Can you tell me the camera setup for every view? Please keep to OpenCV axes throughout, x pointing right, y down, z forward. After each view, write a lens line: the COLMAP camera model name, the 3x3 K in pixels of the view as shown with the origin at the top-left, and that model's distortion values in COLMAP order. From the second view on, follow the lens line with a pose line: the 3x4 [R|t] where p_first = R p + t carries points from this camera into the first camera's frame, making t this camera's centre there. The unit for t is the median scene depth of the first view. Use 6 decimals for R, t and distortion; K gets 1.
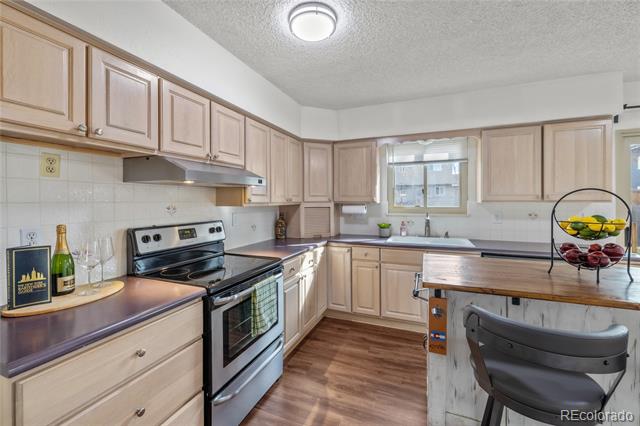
lens RADIAL K [[270.4, 0, 315.6], [0, 270.4, 201.0], [0, 0, 1]] dist [0.000221, 0.000191]
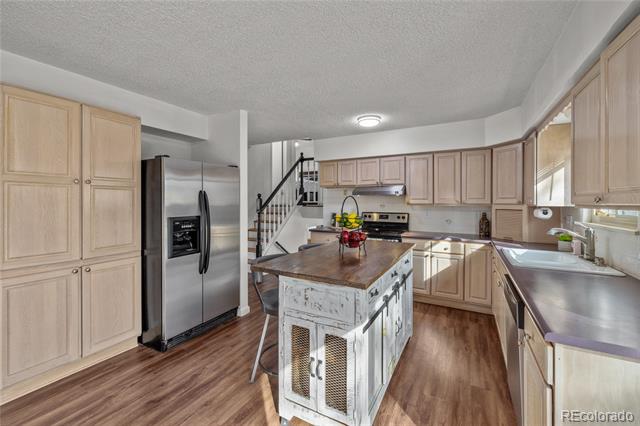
lens RADIAL K [[270.4, 0, 315.6], [0, 270.4, 201.0], [0, 0, 1]] dist [0.000221, 0.000191]
pose [[-0.118389, 0.000465, -0.992967, 1.298601], [-0.002806, 0.999996, 0.000803, -0.008722], [0.992963, 0.002881, -0.118387, 0.494021]]
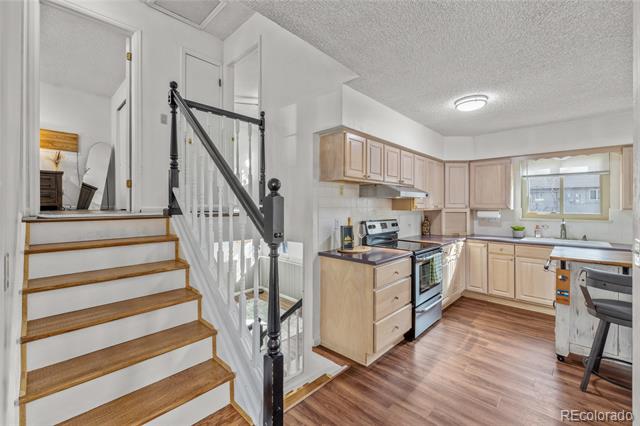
lens RADIAL K [[270.0, 0, 312.9], [0, 270.0, 205.7], [0, 0, 1]] dist [0.000997, 0.000175]
pose [[0.927219, 0.006053, -0.374471, -0.173050], [-0.006850, 0.999976, -0.000797, -0.003210], [0.374458, 0.003304, 0.927238, -0.554151]]
